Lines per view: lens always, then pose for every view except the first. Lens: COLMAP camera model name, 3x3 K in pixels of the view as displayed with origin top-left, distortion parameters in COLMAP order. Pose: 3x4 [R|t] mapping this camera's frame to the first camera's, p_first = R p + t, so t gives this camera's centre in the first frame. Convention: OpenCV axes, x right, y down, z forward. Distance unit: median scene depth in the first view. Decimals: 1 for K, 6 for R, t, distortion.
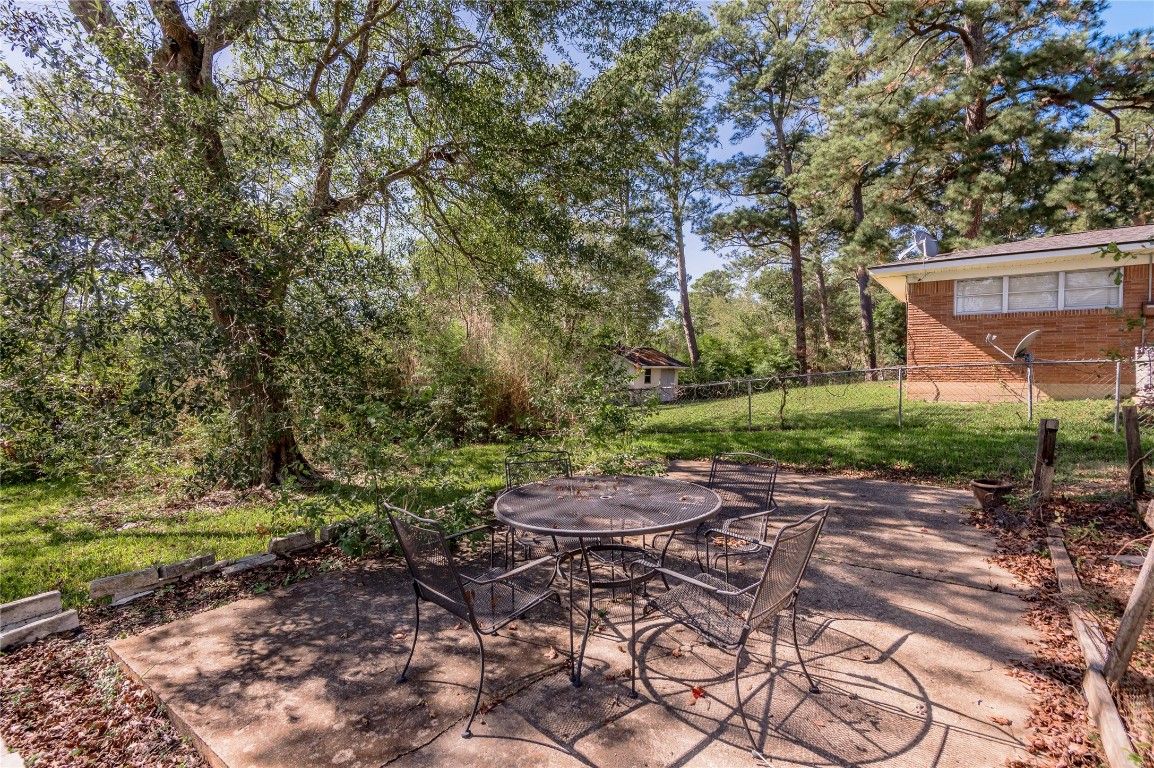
lens RADIAL K [[541.0, 0, 573.8], [0, 541.0, 399.1], [0, 0, 1]] dist [0.048649, -0.029535]
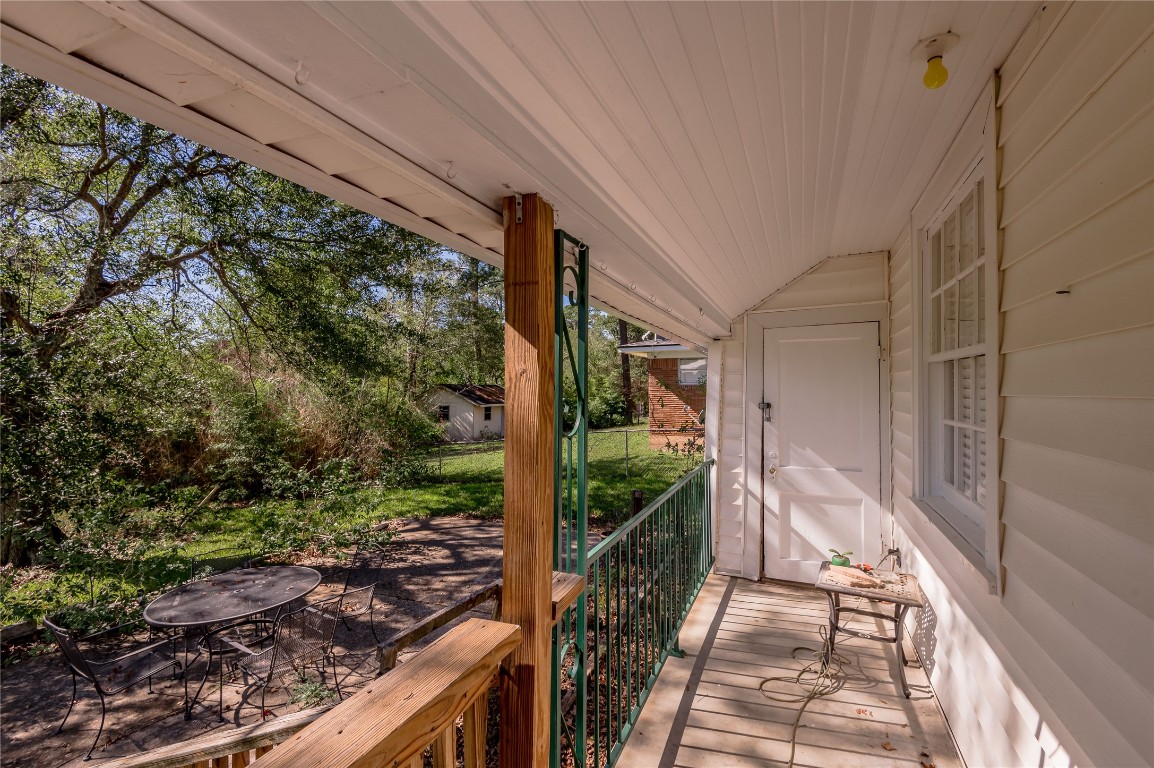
lens RADIAL K [[525.2, 0, 576.0], [0, 525.2, 400.2], [0, 0, 1]] dist [-0.000039, 0.000047]
pose [[0.966413, -0.000614, 0.256993, 0.185137], [0.013146, 0.998806, -0.047051, -0.083481], [-0.256657, 0.048849, 0.965267, -0.211449]]
